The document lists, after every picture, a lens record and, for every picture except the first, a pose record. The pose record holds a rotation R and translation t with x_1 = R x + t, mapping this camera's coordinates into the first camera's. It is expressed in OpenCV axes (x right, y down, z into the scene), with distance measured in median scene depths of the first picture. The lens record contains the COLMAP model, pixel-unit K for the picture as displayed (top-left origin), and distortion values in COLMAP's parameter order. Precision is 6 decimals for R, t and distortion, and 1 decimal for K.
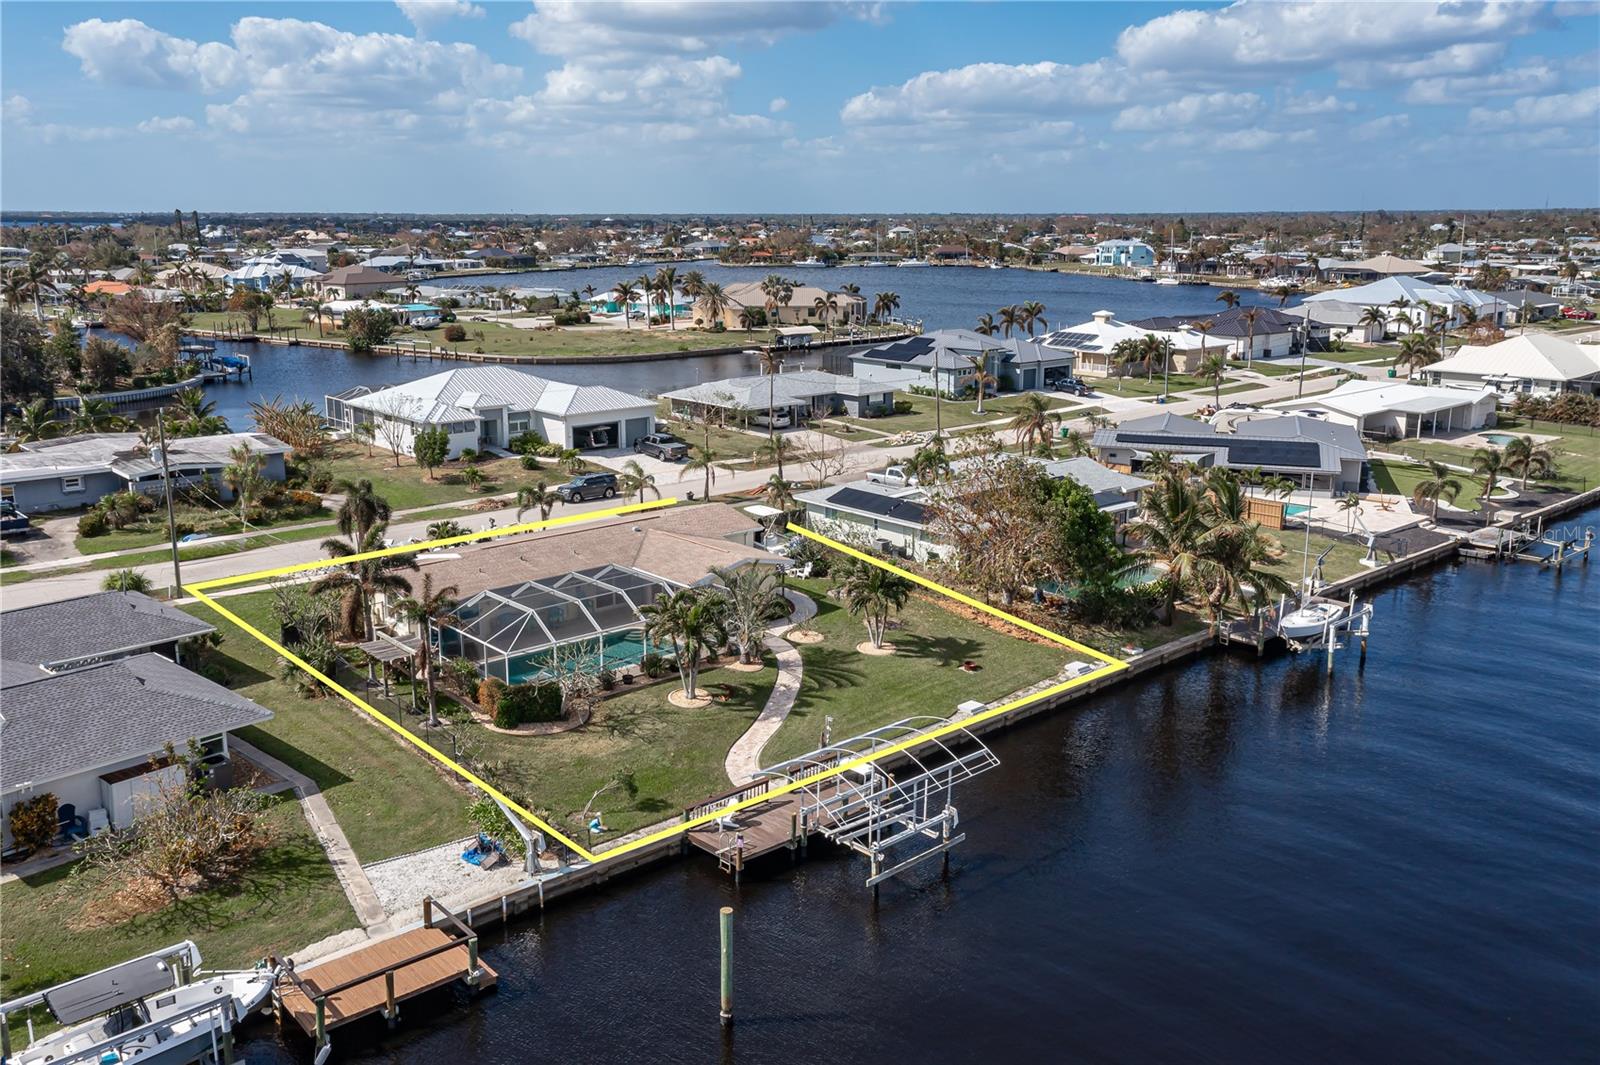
lens RADIAL K [[1264.0, 0, 800.0], [0, 1264.0, 532.5], [0, 0, 1]] dist [0.026989, -0.002466]
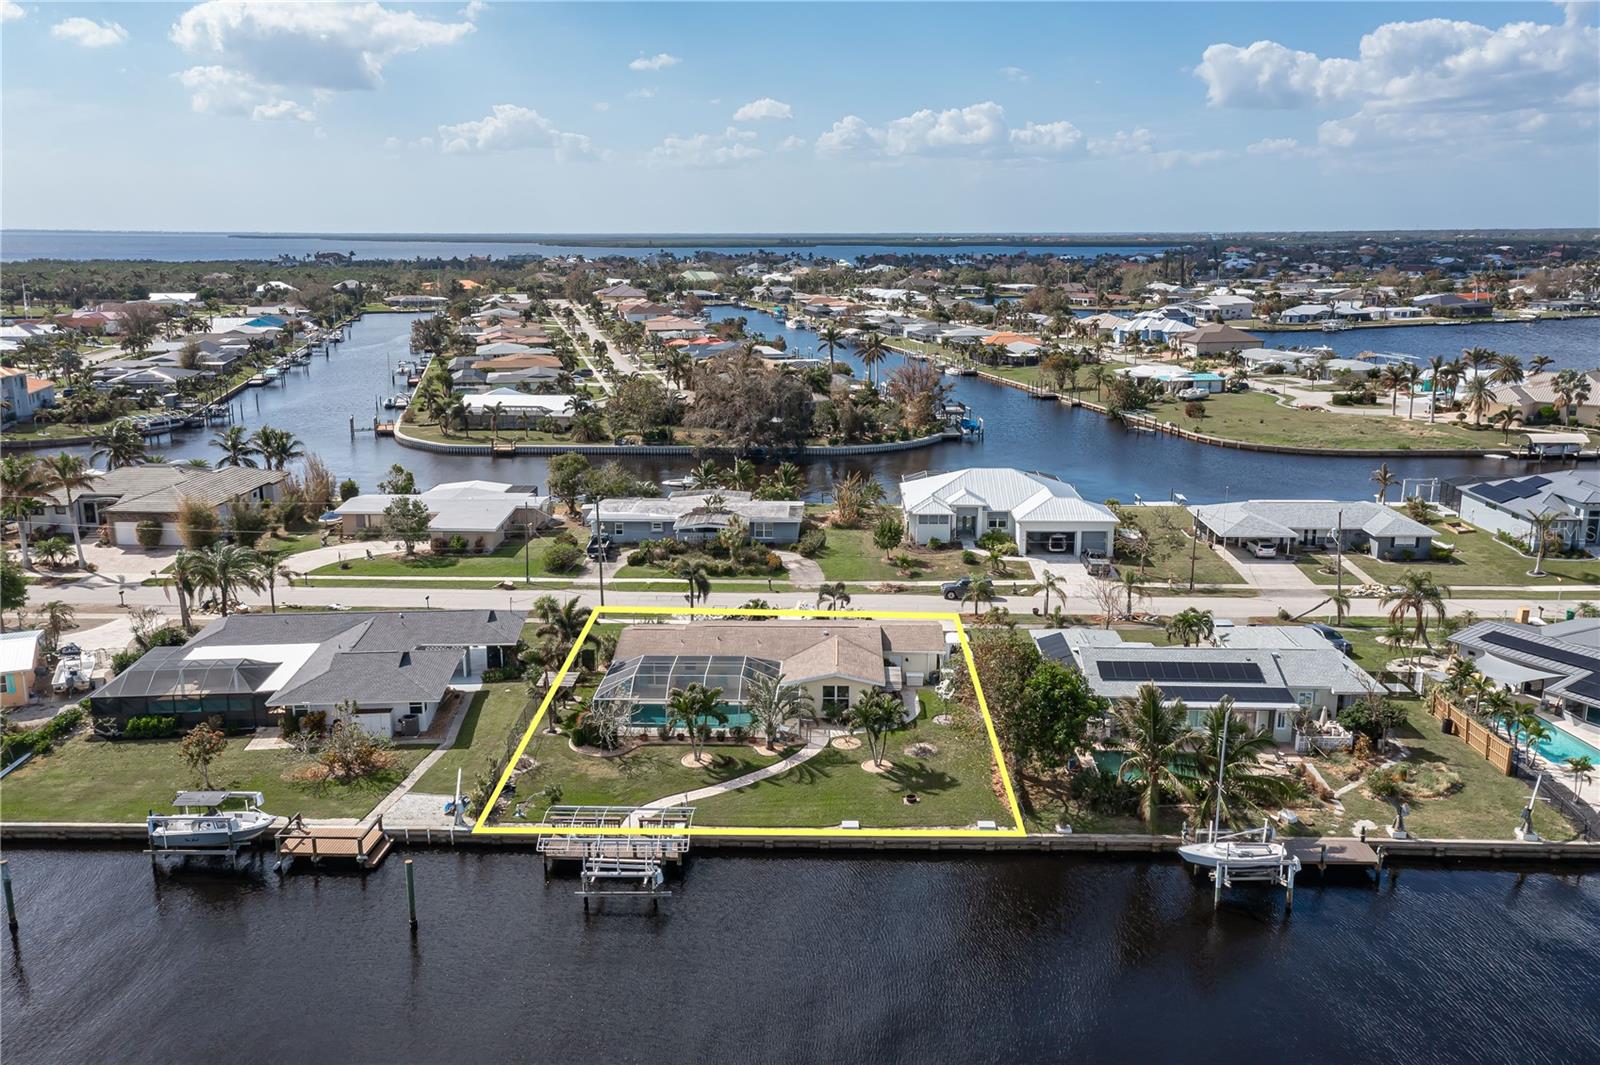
lens RADIAL K [[1264.0, 0, 800.0], [0, 1264.0, 532.5], [0, 0, 1]] dist [0.026989, -0.002466]
pose [[0.744847, 0.145489, -0.651180, 0.782767], [-0.162453, 0.986113, 0.034501, -0.166051], [0.647157, 0.080088, 0.758139, -0.017536]]
